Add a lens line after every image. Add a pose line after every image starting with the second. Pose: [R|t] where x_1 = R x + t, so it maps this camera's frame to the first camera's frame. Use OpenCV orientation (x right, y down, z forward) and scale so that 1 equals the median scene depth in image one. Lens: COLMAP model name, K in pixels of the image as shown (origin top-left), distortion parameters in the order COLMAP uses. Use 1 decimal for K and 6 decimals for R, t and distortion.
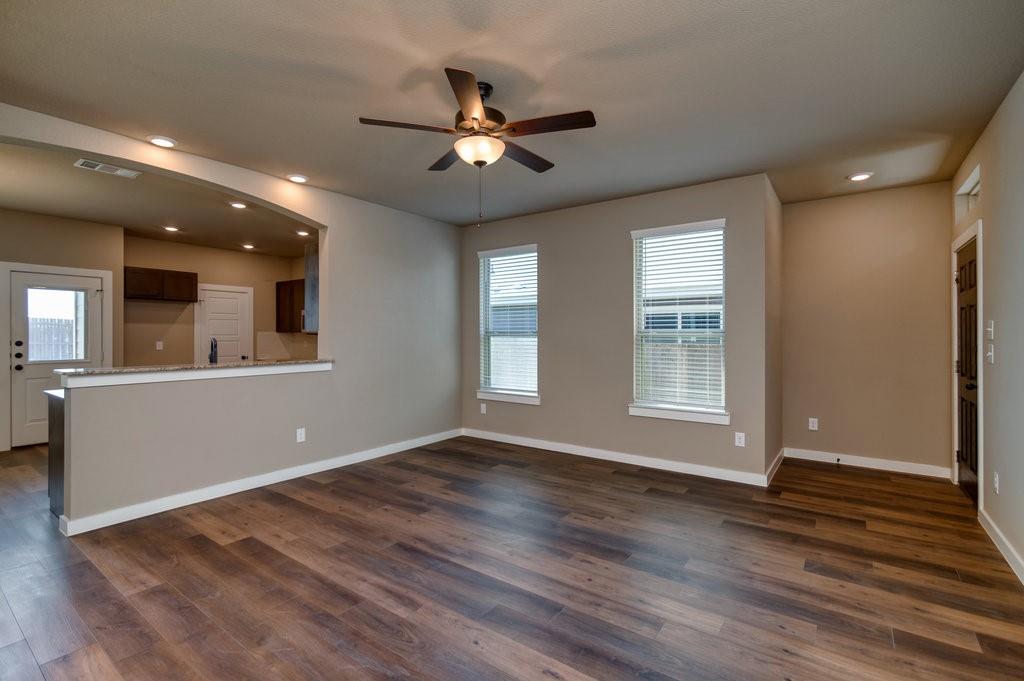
lens RADIAL K [[466.2, 0, 510.4], [0, 466.2, 333.5], [0, 0, 1]] dist [-0.001389, 0.000419]
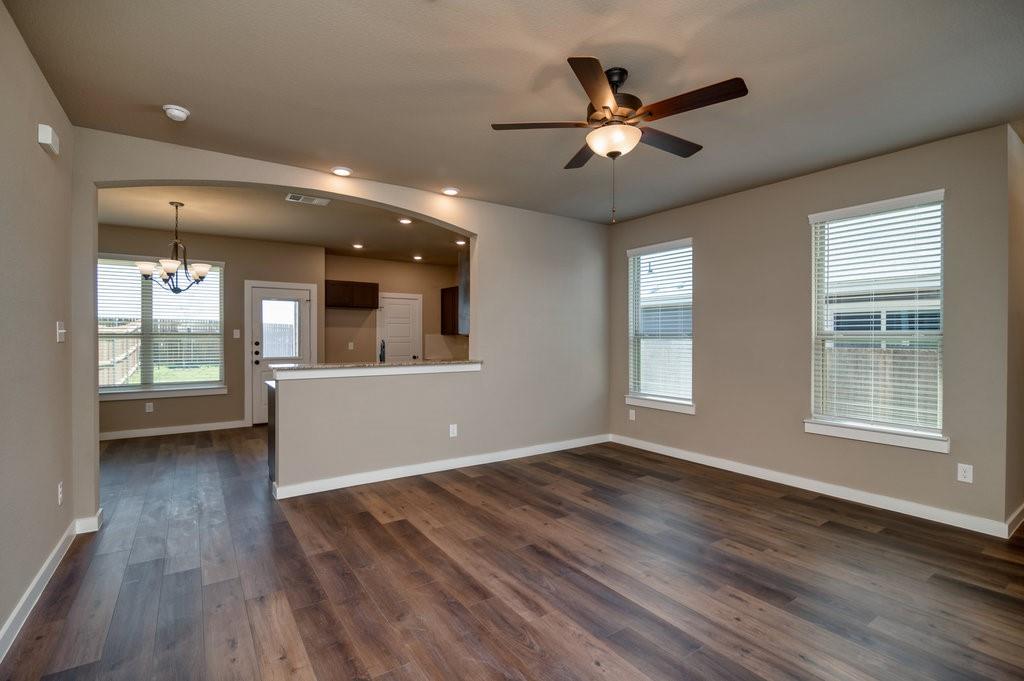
lens RADIAL K [[469.2, 0, 510.2], [0, 469.2, 338.4], [0, 0, 1]] dist [-0.014711, 0.000605]
pose [[0.943475, 0.002481, -0.331435, 0.036629], [-0.000641, 0.999984, 0.005660, -0.000154], [0.331444, -0.005127, 0.943461, 0.028743]]
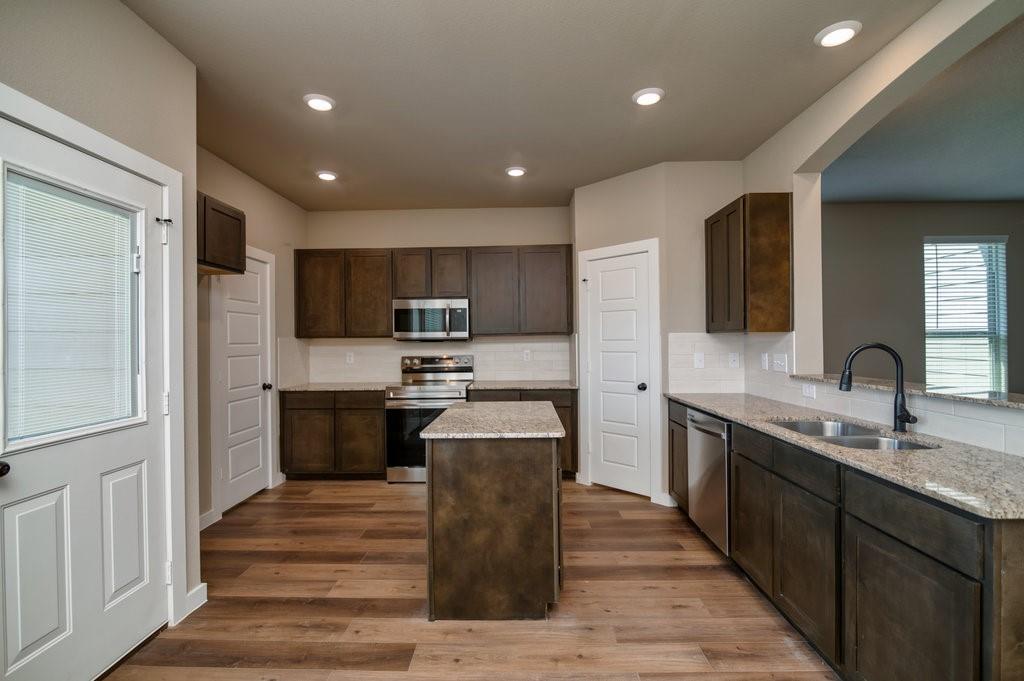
lens RADIAL K [[469.2, 0, 510.2], [0, 469.2, 338.4], [0, 0, 1]] dist [-0.014711, 0.000605]
pose [[0.821743, -0.005561, 0.569831, -1.356542], [0.008251, 0.999964, -0.002141, 0.002067], [-0.569798, 0.006461, 0.821759, 0.869033]]
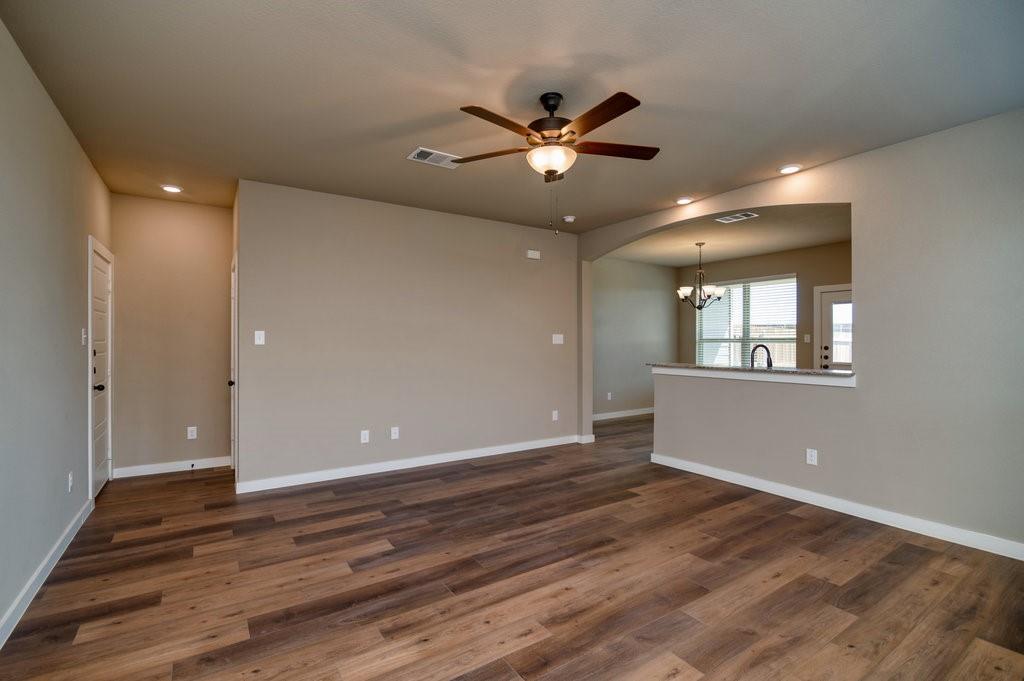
lens RADIAL K [[469.2, 0, 510.2], [0, 469.2, 338.4], [0, 0, 1]] dist [-0.014711, 0.000605]
pose [[-0.345232, -0.004436, -0.938507, 0.644987], [0.001038, 0.999986, -0.005108, 0.000968], [0.938517, -0.002738, -0.345222, 0.886224]]
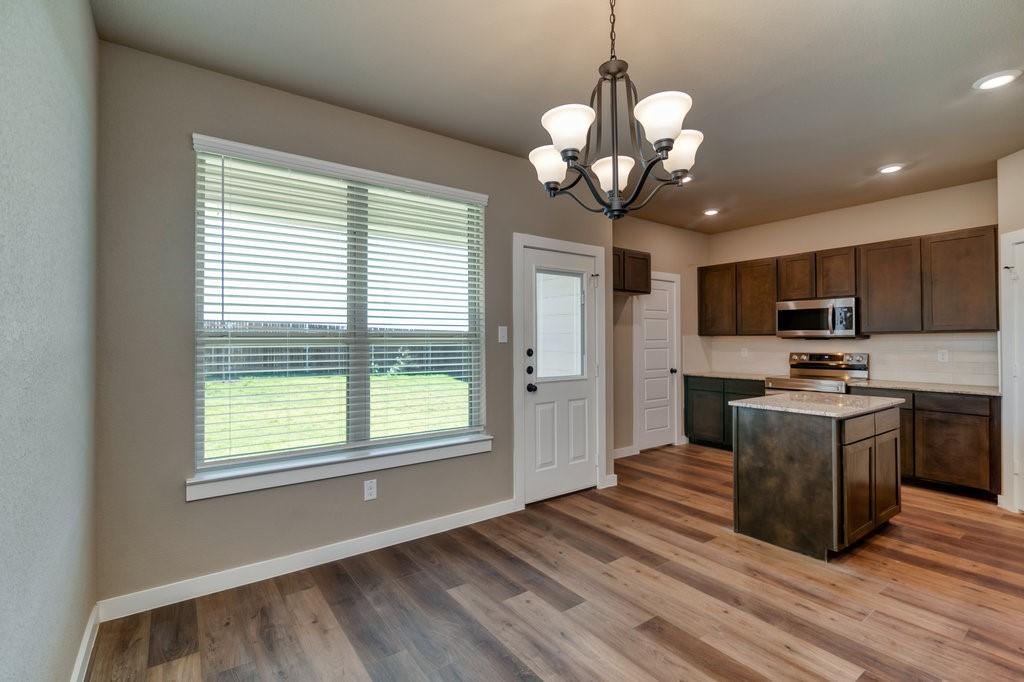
lens RADIAL K [[466.2, 0, 510.4], [0, 466.2, 334.0], [0, 0, 1]] dist [-0.001389, 0.000419]
pose [[0.949911, -0.006317, -0.312457, -1.230601], [0.003286, 0.999942, -0.010228, 0.001937], [0.312504, 0.008689, 0.949877, 0.482522]]
